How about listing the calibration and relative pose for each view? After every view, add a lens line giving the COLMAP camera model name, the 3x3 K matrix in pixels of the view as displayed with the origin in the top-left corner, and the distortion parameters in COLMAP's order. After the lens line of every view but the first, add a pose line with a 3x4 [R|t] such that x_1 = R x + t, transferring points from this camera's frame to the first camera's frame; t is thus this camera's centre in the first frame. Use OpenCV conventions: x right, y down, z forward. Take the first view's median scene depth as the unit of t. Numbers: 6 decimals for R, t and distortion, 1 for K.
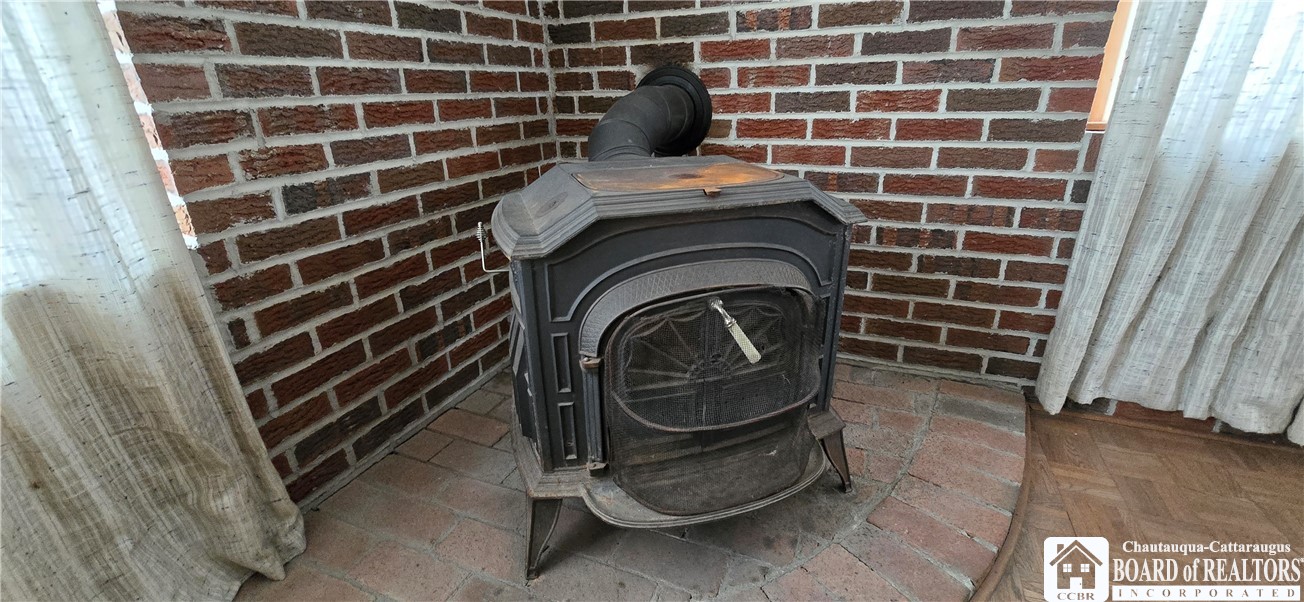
lens RADIAL K [[532.6, 0, 657.0], [0, 532.6, 290.3], [0, 0, 1]] dist [-0.000578, -0.000281]
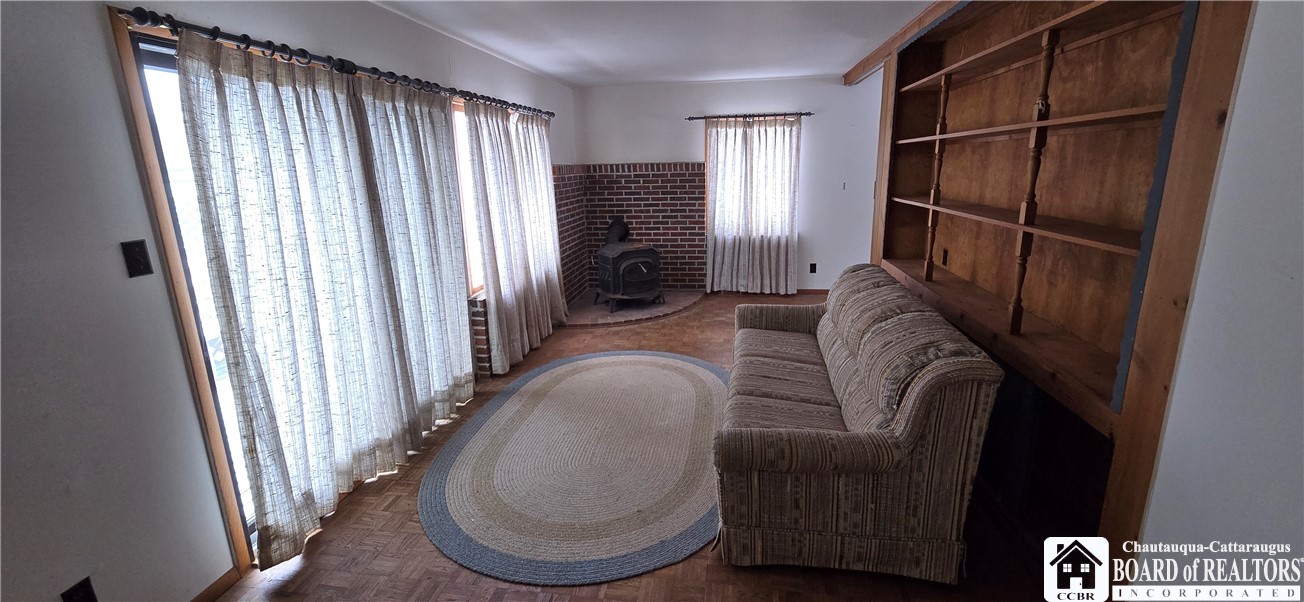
lens RADIAL K [[532.6, 0, 657.0], [0, 532.6, 290.3], [0, 0, 1]] dist [-0.000578, -0.000281]
pose [[0.969513, -0.056817, 0.238360, -0.766340], [0.087622, 0.988814, -0.120699, 0.700933], [-0.228836, 0.137905, 0.963647, -3.251865]]
